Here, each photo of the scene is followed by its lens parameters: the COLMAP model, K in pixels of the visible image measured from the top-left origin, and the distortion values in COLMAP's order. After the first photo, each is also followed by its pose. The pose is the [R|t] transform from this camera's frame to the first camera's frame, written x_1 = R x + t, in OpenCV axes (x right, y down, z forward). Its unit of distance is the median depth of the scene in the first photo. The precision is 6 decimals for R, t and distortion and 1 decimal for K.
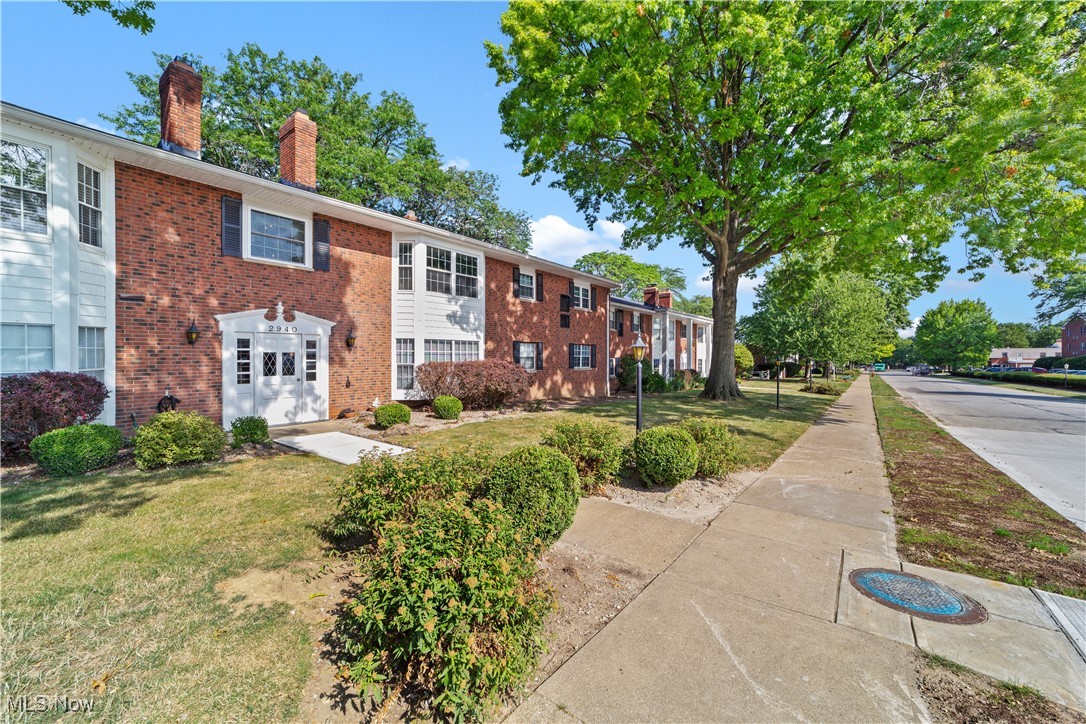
lens RADIAL K [[418.5, 0, 545.8], [0, 418.5, 360.9], [0, 0, 1]] dist [-0.019131, 0.008124]
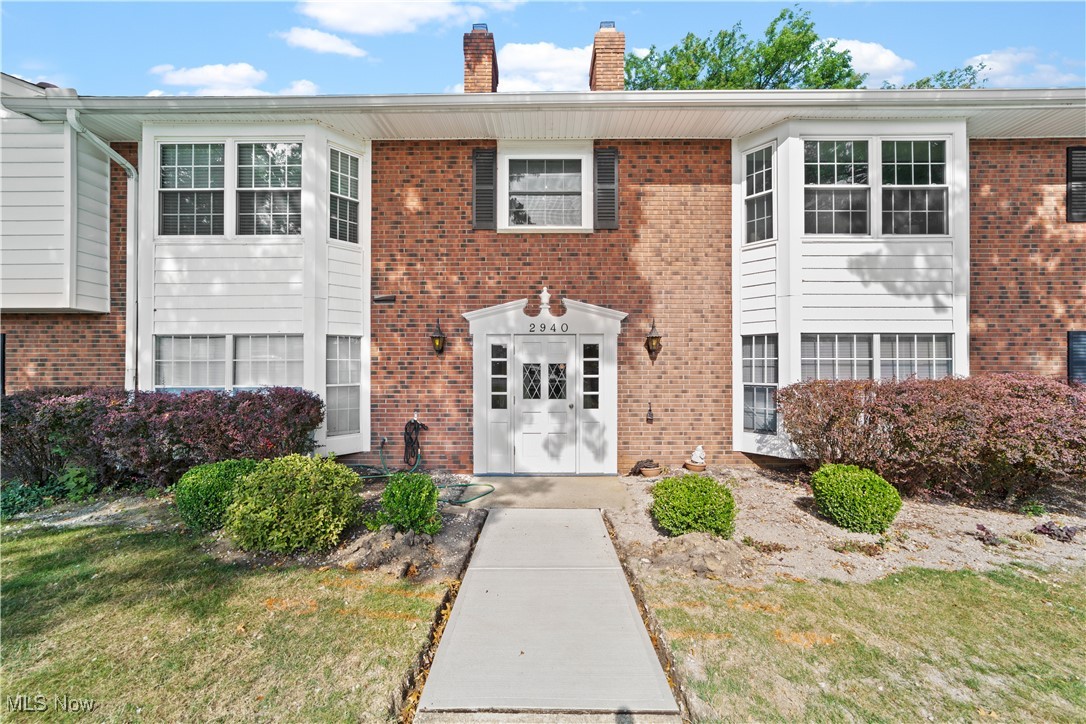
lens RADIAL K [[418.5, 0, 546.1], [0, 418.5, 369.9], [0, 0, 1]] dist [-0.019131, 0.008124]
pose [[0.610613, -0.007077, -0.791898, -0.099502], [-0.007527, 0.999863, -0.014739, -0.000496], [0.791894, 0.014960, 0.610476, 0.525193]]
